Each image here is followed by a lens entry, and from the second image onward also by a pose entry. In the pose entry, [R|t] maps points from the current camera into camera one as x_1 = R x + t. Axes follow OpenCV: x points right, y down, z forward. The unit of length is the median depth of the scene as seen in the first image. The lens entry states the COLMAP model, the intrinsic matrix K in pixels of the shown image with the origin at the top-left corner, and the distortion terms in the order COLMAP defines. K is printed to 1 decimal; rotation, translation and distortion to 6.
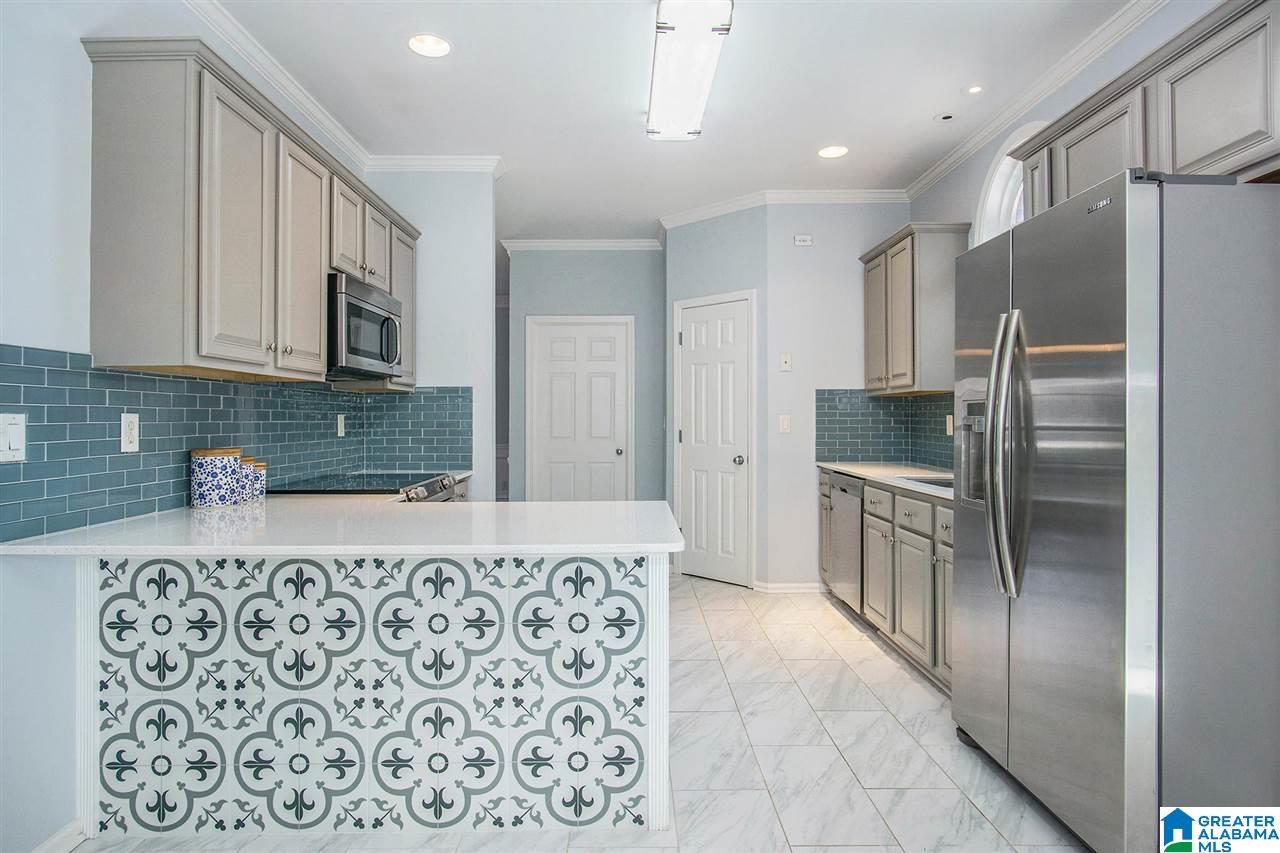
lens RADIAL K [[763.0, 0, 636.5], [0, 763.0, 399.6], [0, 0, 1]] dist [-0.001639, 0.000281]
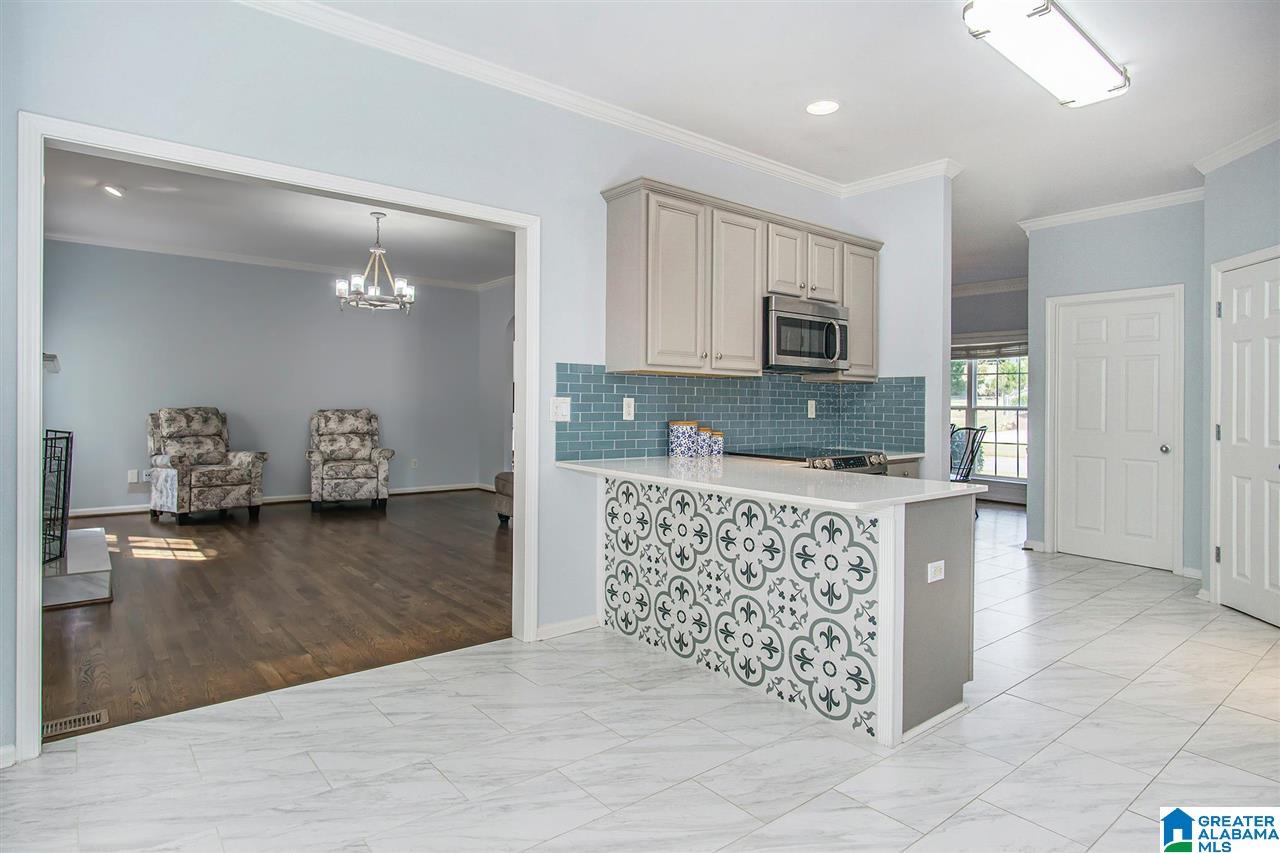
lens RADIAL K [[699.3, 0, 641.3], [0, 699.3, 405.6], [0, 0, 1]] dist [-0.002446, -0.000307]
pose [[0.629448, 0.013104, -0.776932, 0.634483], [0.005992, 0.999746, 0.021716, 0.001317], [0.777020, -0.018324, 0.629209, 0.016168]]
